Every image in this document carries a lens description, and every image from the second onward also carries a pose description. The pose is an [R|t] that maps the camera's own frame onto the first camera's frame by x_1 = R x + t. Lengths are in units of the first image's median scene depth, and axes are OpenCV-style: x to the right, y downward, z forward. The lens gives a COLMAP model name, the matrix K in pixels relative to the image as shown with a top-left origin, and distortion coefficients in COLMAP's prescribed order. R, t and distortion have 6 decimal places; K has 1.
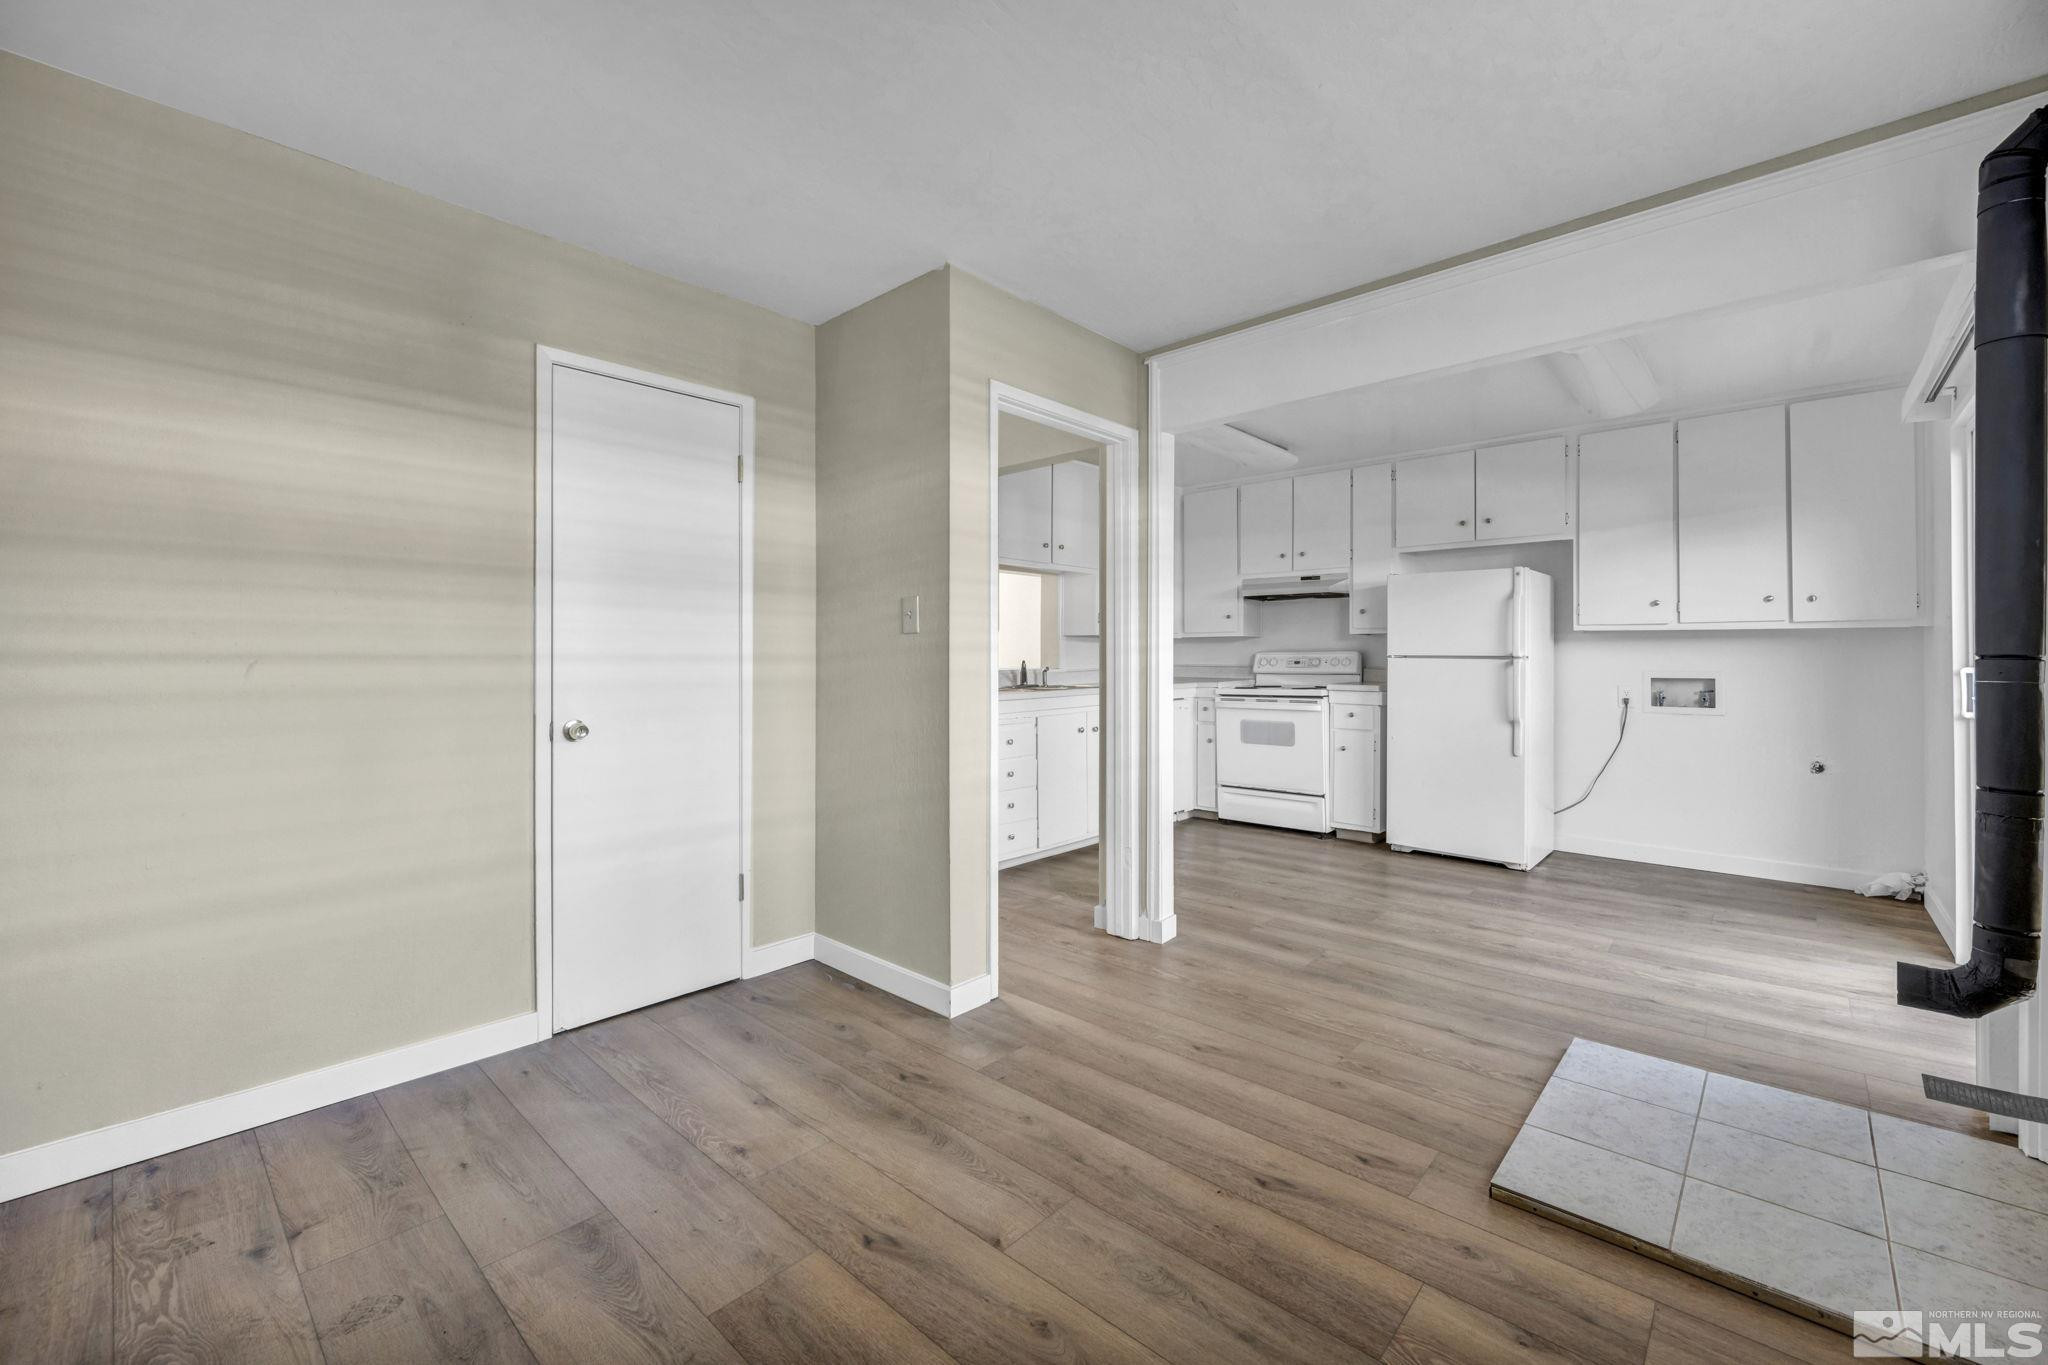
lens RADIAL K [[834.9, 0, 1037.0], [0, 834.9, 662.9], [0, 0, 1]] dist [0.001994, 0.000178]
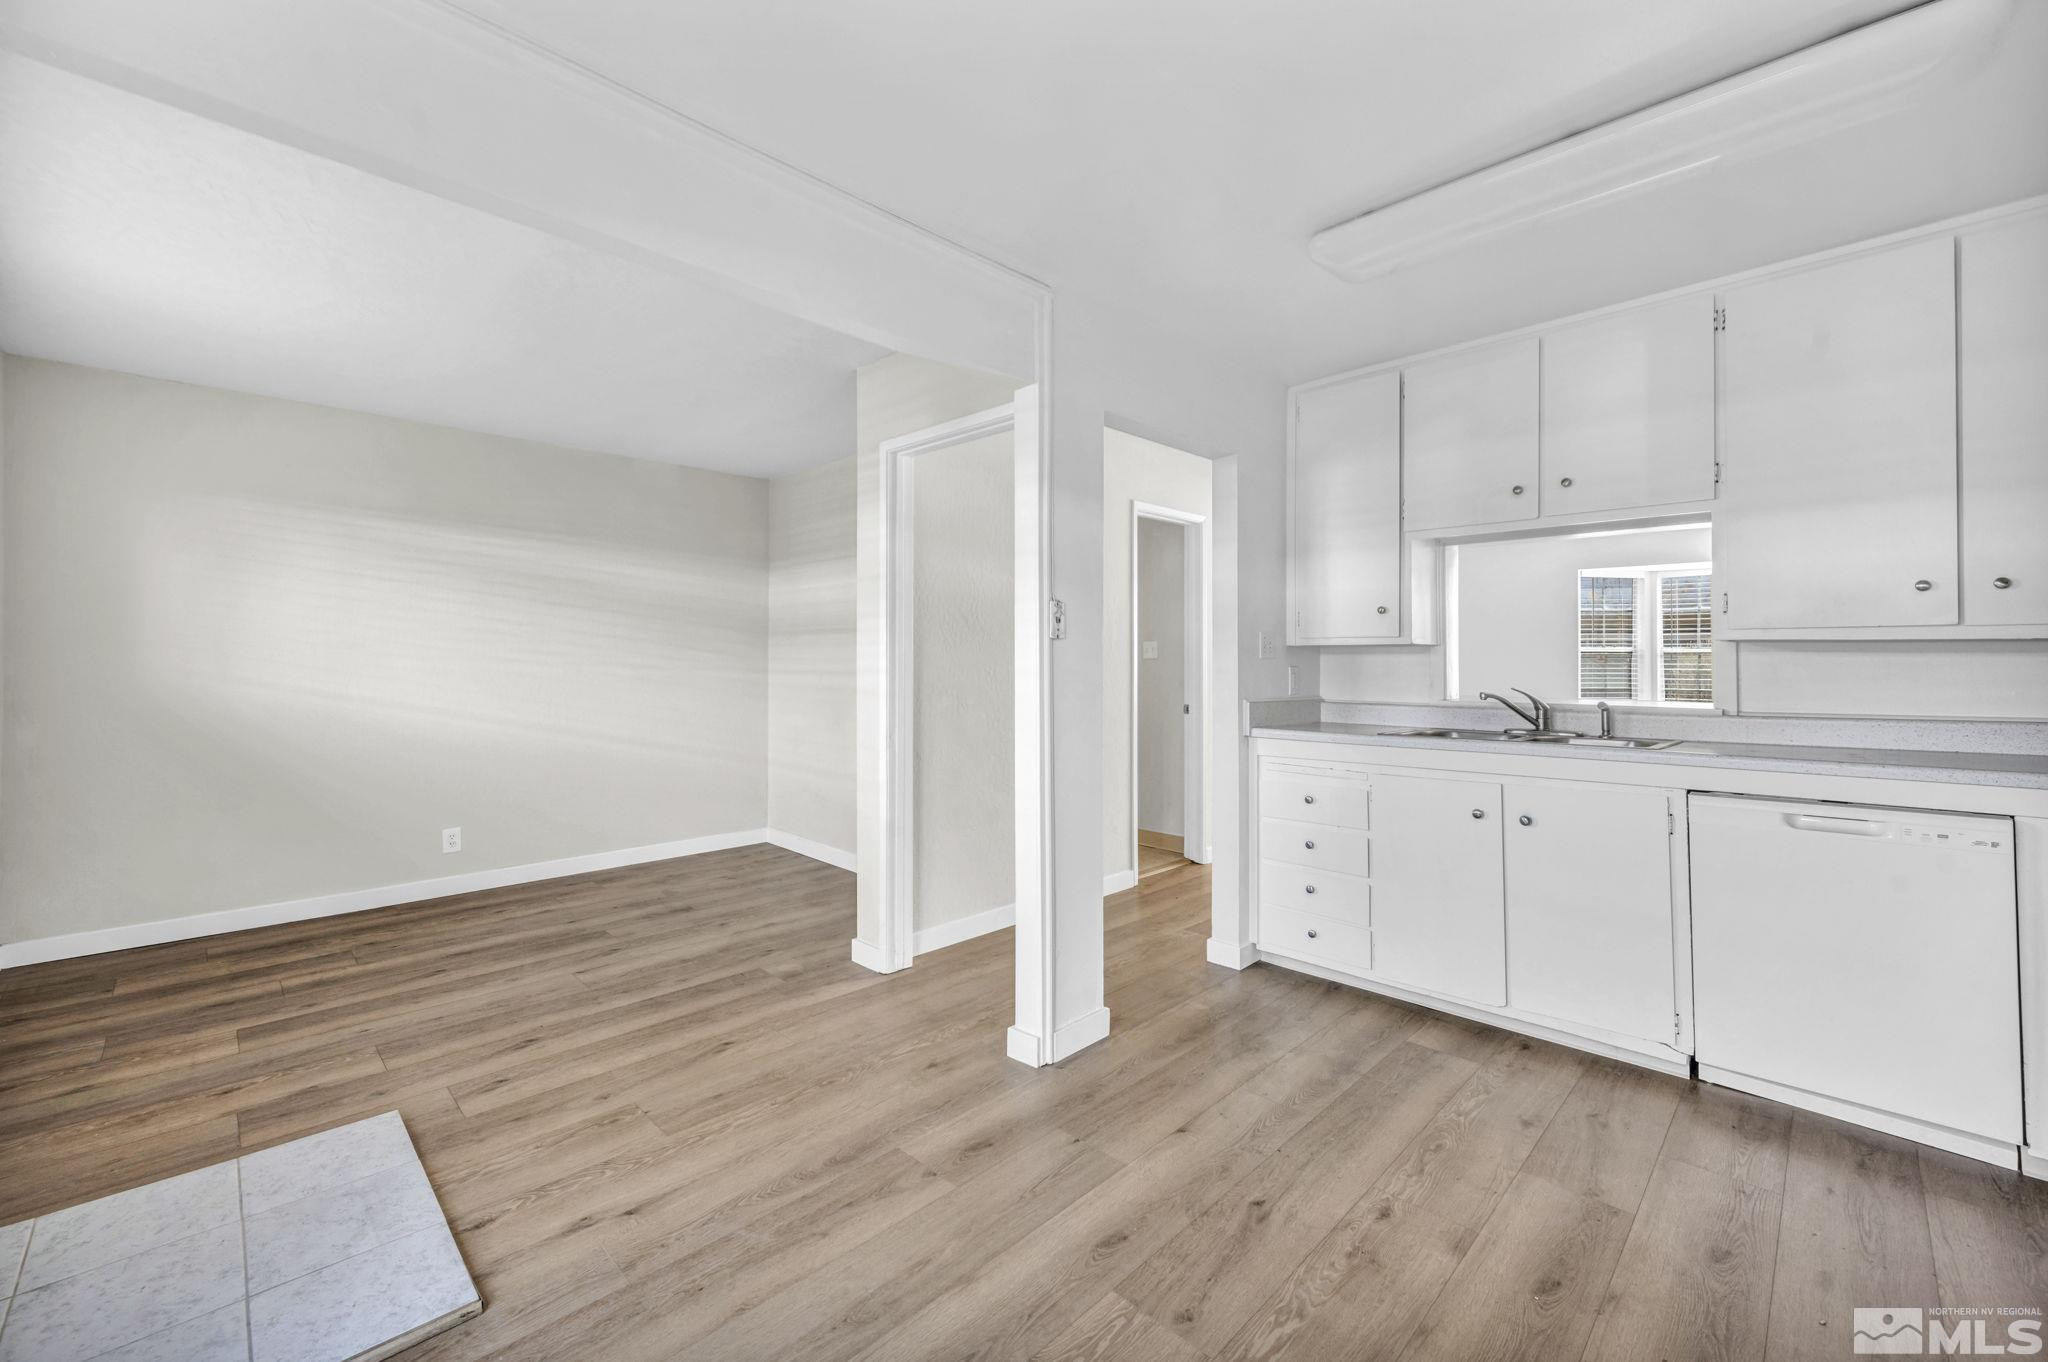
lens RADIAL K [[834.9, 0, 1037.0], [0, 834.9, 661.4], [0, 0, 1]] dist [0.001994, 0.000178]
pose [[-0.050293, 0.000390, -0.998734, 0.608037], [-0.008311, 0.999965, 0.000809, -0.019437], [0.998700, 0.008341, -0.050288, 0.702790]]
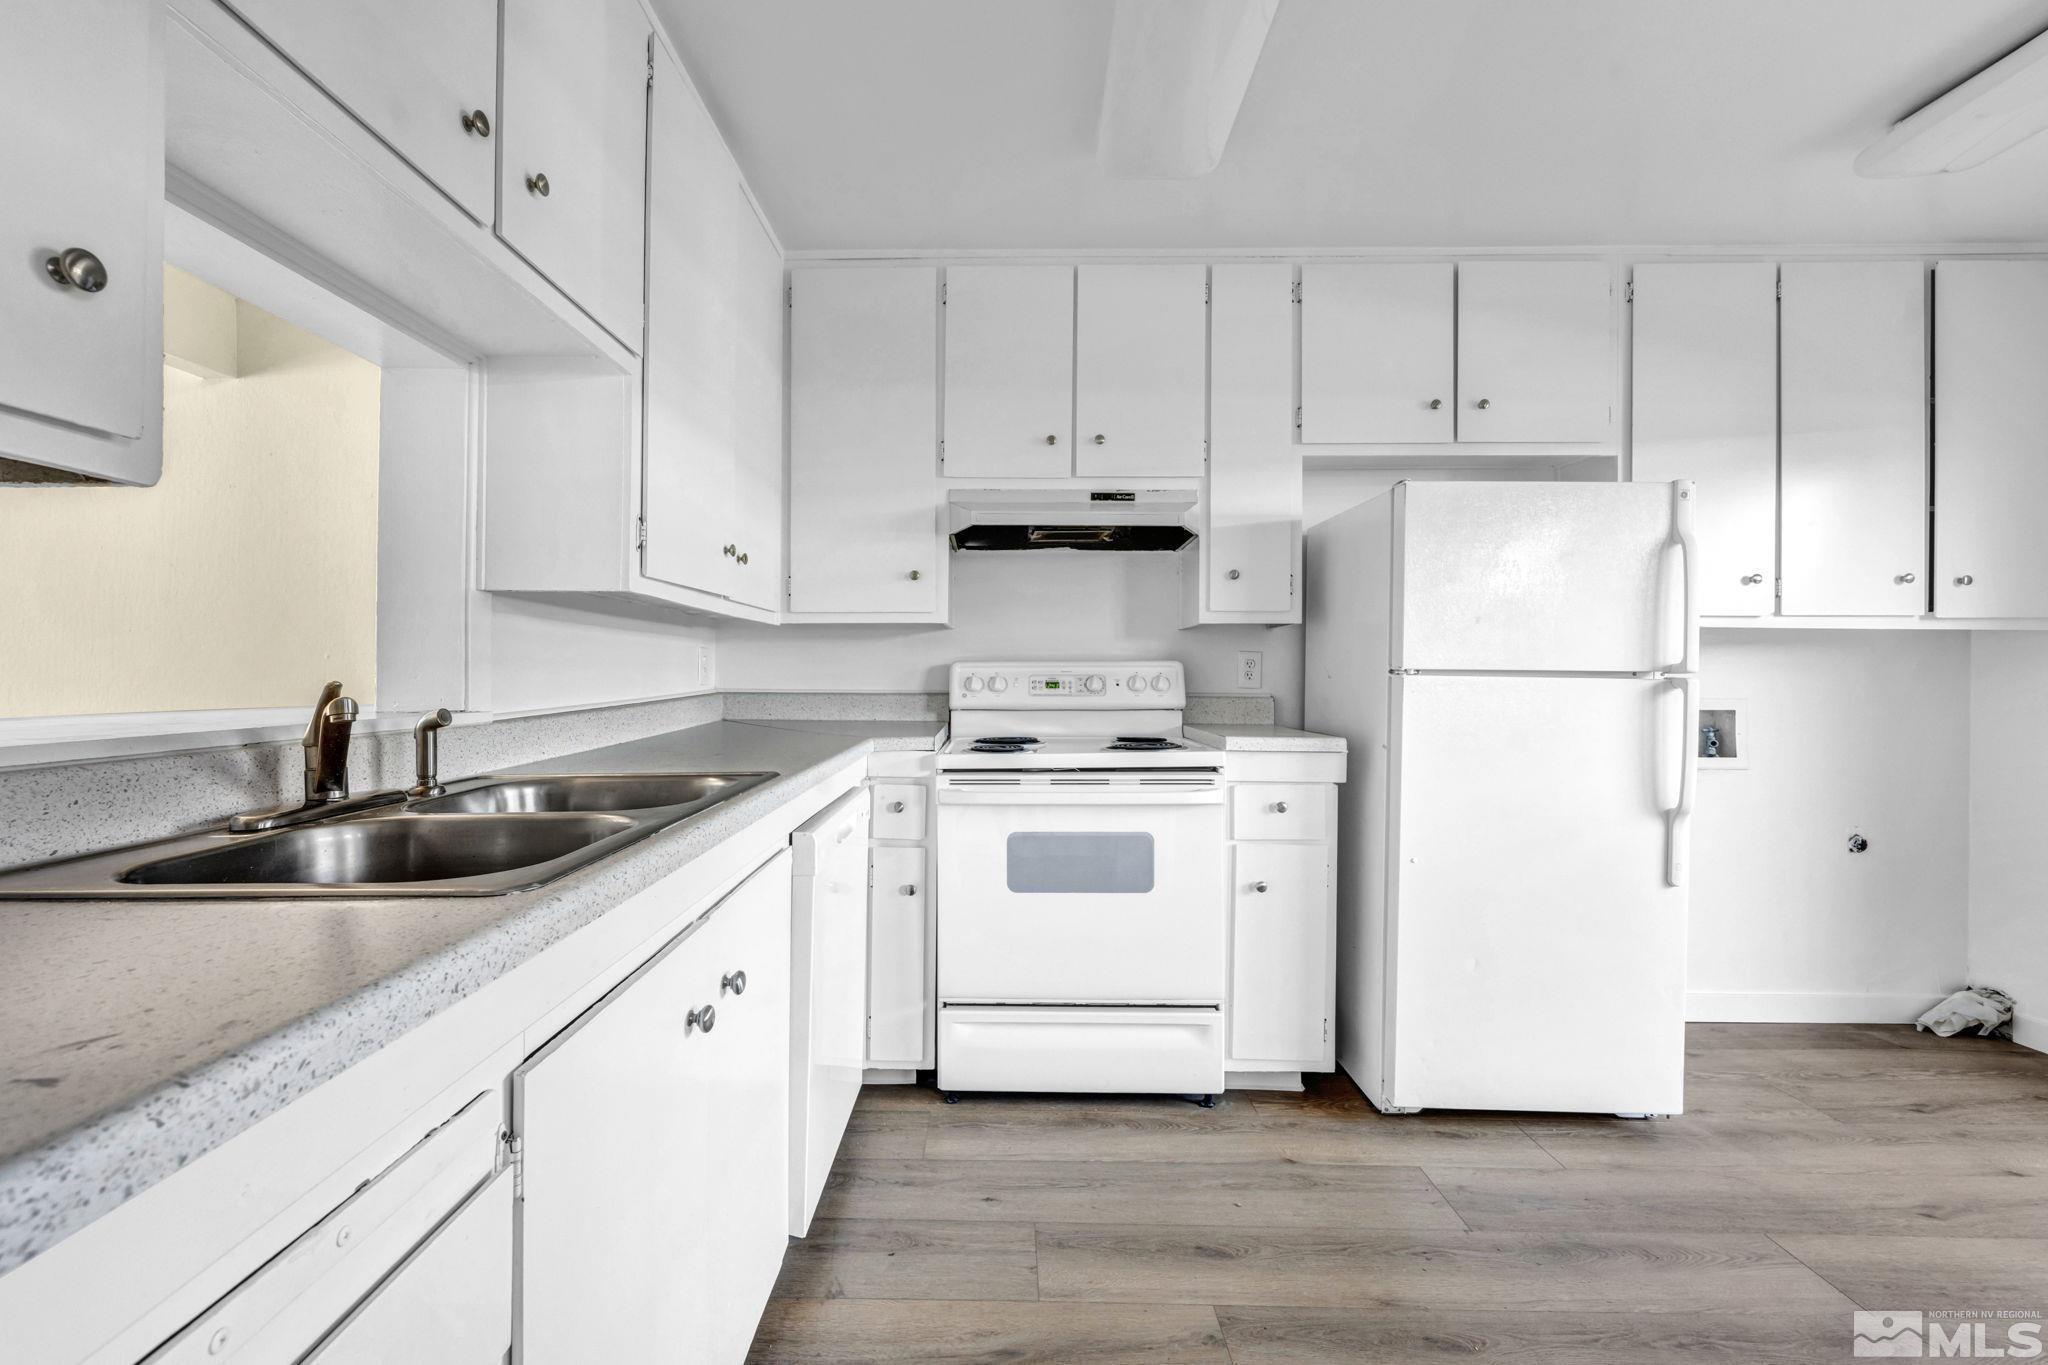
lens RADIAL K [[882.0, 0, 984.4], [0, 882.0, 673.4], [0, 0, 1]] dist [-0.000040, -0.000187]
pose [[0.762466, 0.003861, 0.647017, -0.033714], [0.000338, 0.999980, -0.006366, -0.004161], [-0.647028, 0.005072, 0.762449, 0.758322]]
